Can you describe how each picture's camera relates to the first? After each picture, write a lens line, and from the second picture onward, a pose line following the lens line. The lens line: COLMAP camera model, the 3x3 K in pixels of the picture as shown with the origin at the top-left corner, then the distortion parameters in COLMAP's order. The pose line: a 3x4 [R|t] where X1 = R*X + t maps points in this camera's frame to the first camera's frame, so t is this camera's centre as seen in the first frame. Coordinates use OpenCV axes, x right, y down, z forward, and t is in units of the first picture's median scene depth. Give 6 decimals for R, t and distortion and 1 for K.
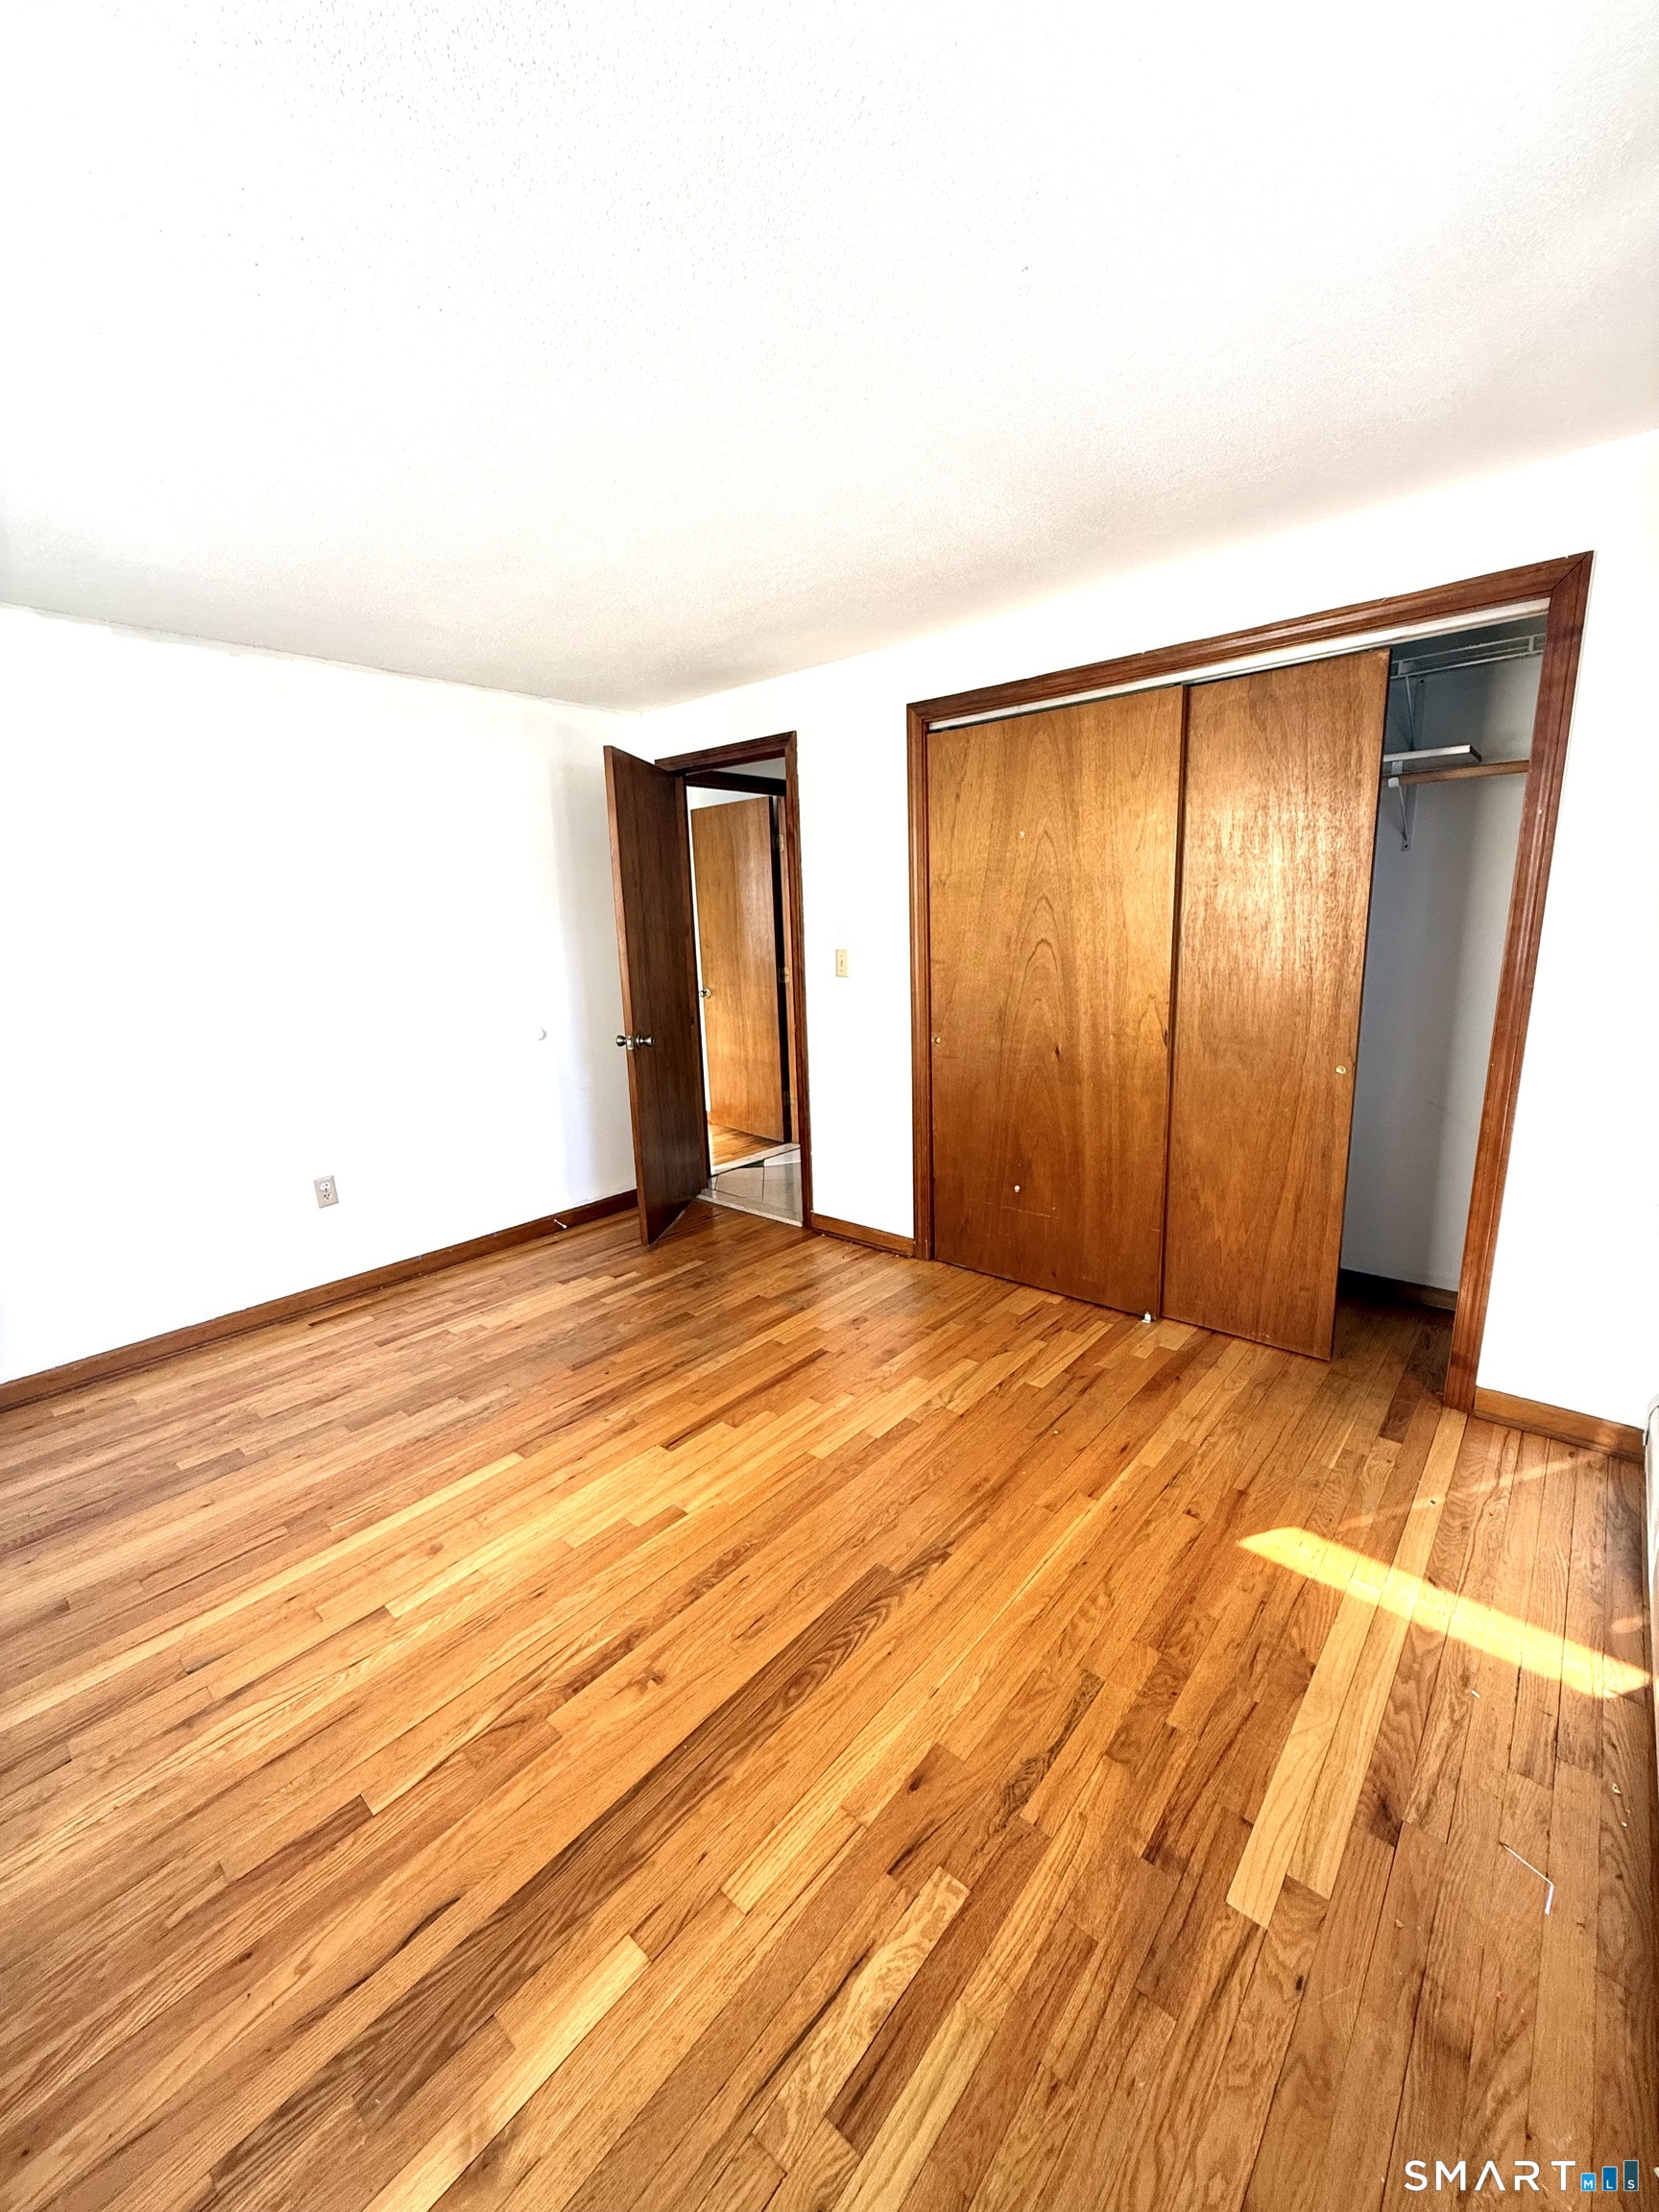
lens RADIAL K [[881.1, 0, 844.8], [0, 881.1, 1099.7], [0, 0, 1]] dist [-0.000658, 0.000162]
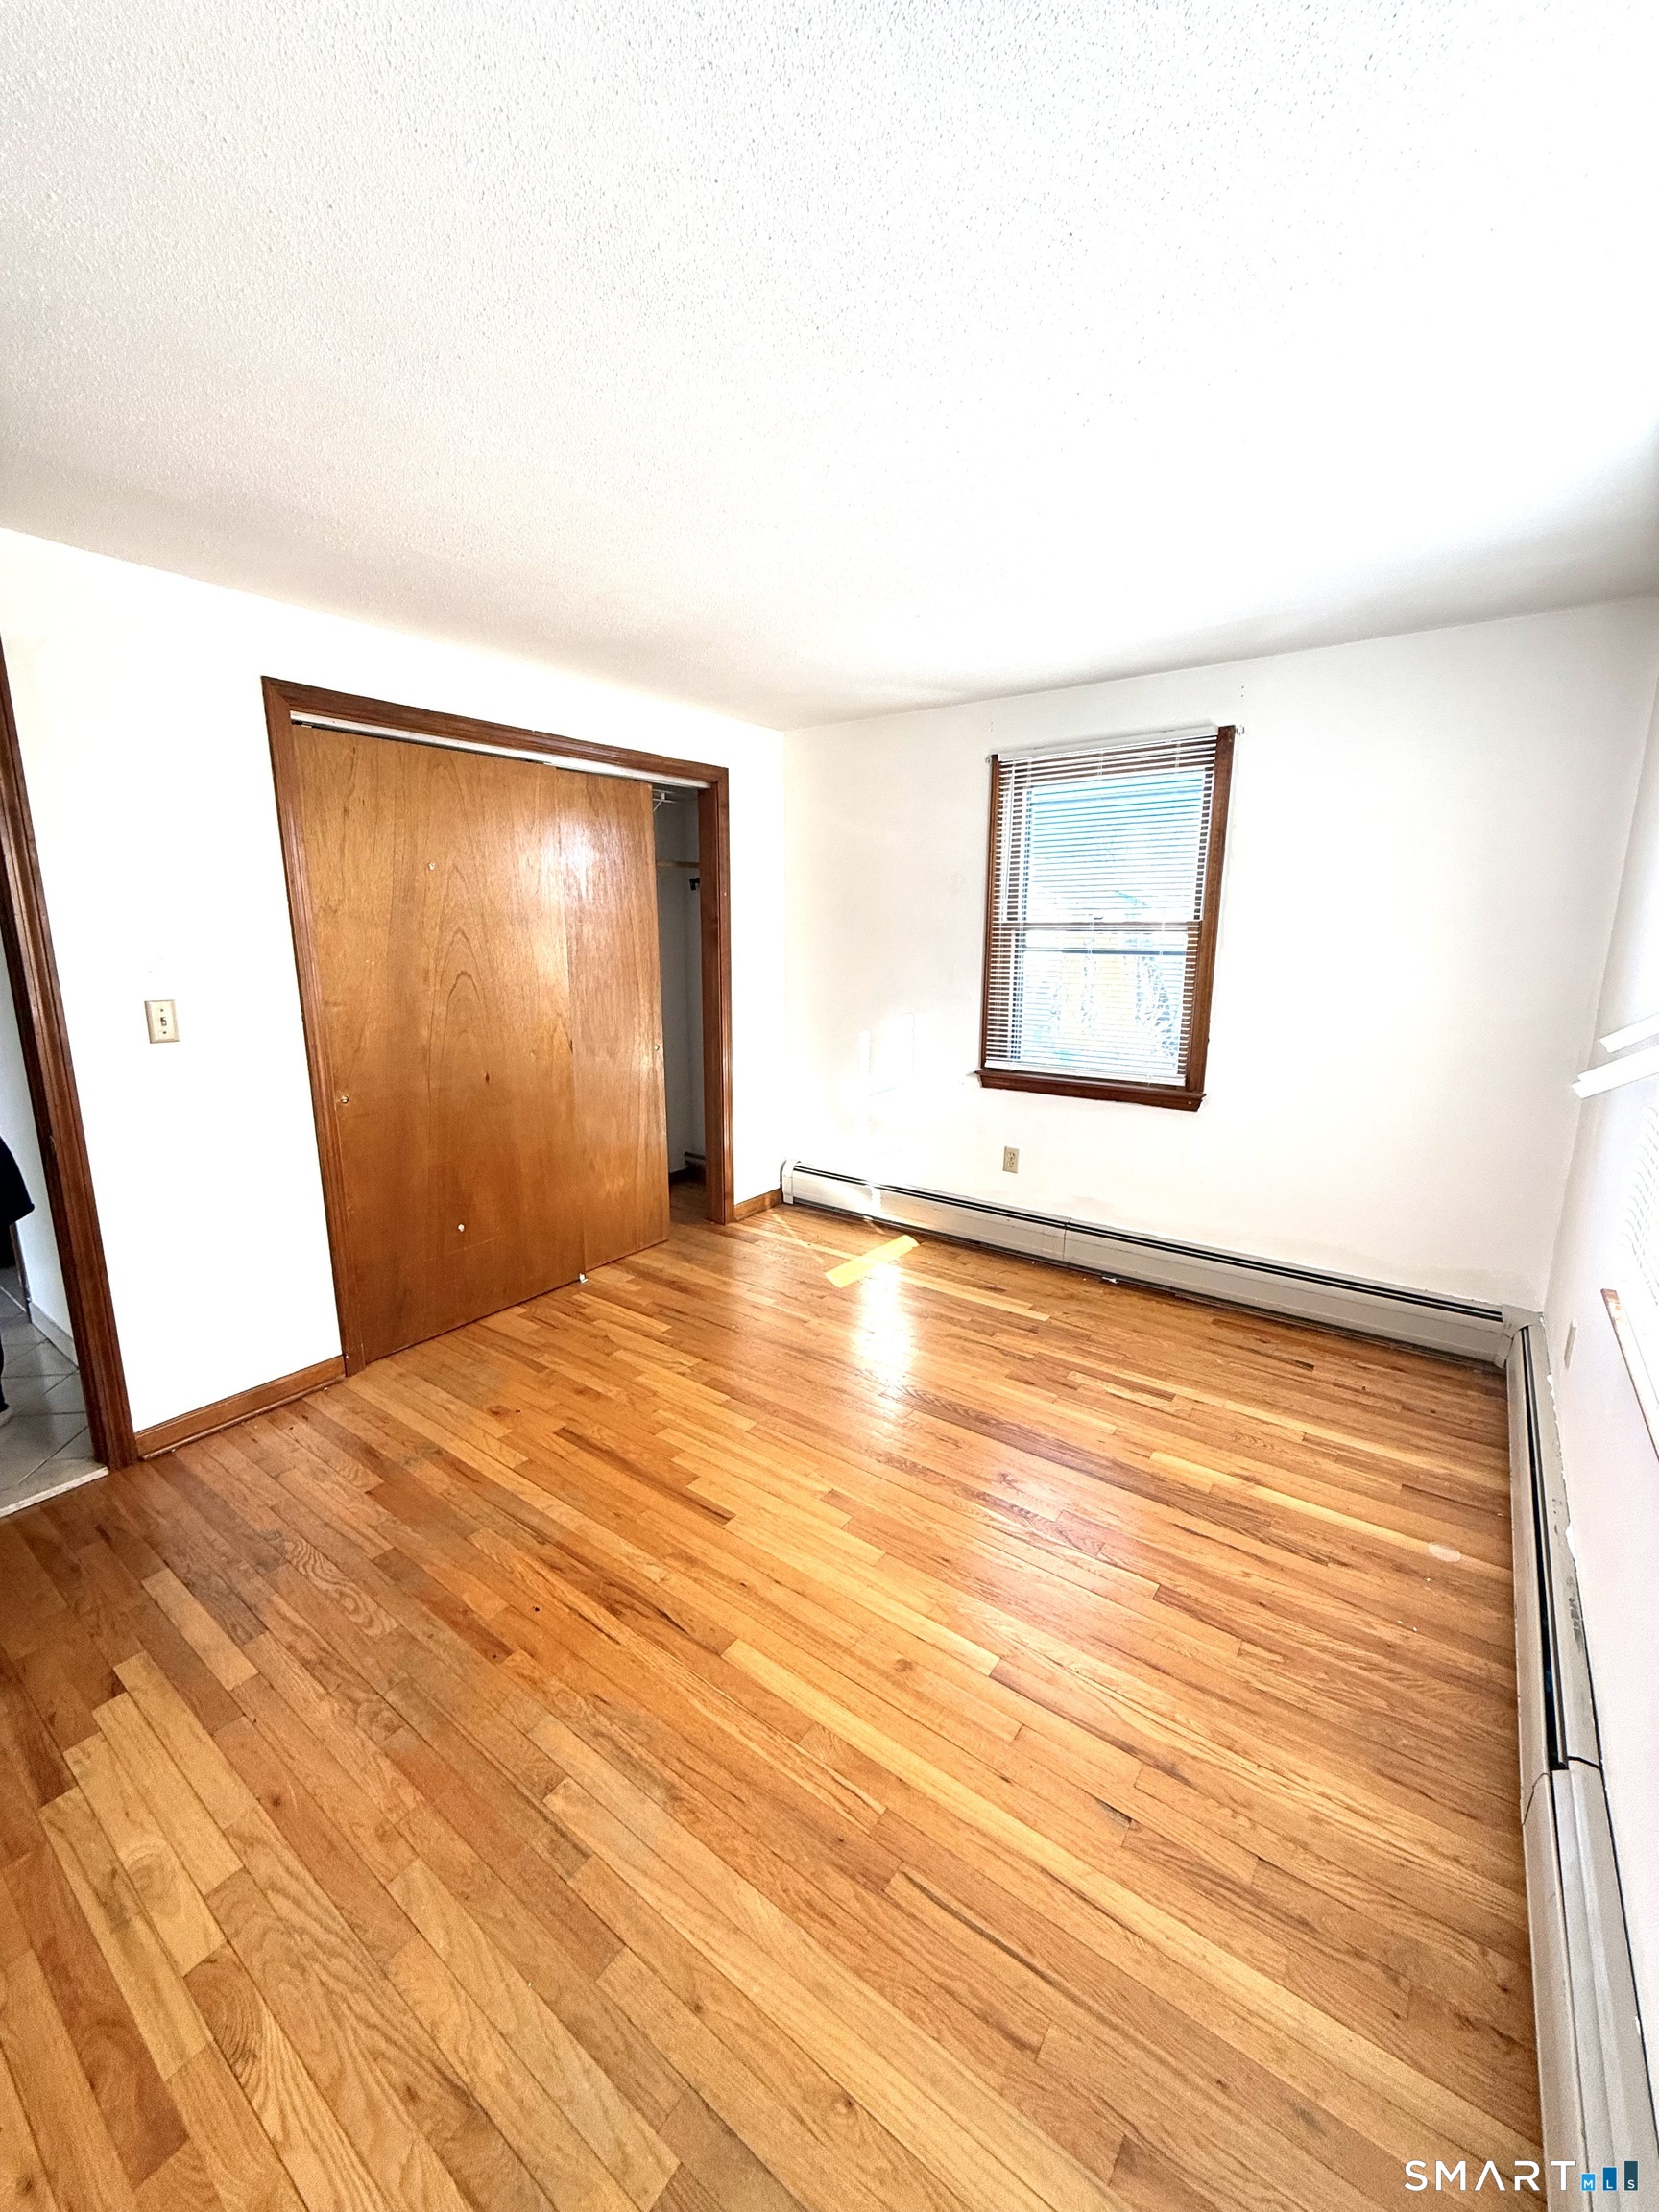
lens RADIAL K [[881.1, 0, 817.5], [0, 881.1, 1097.3], [0, 0, 1]] dist [-0.000658, 0.000162]
pose [[-0.070593, -0.166808, 0.983459, -0.930438], [0.206530, 0.962111, 0.178012, -0.156929], [-0.975890, 0.215680, -0.033467, 0.752060]]
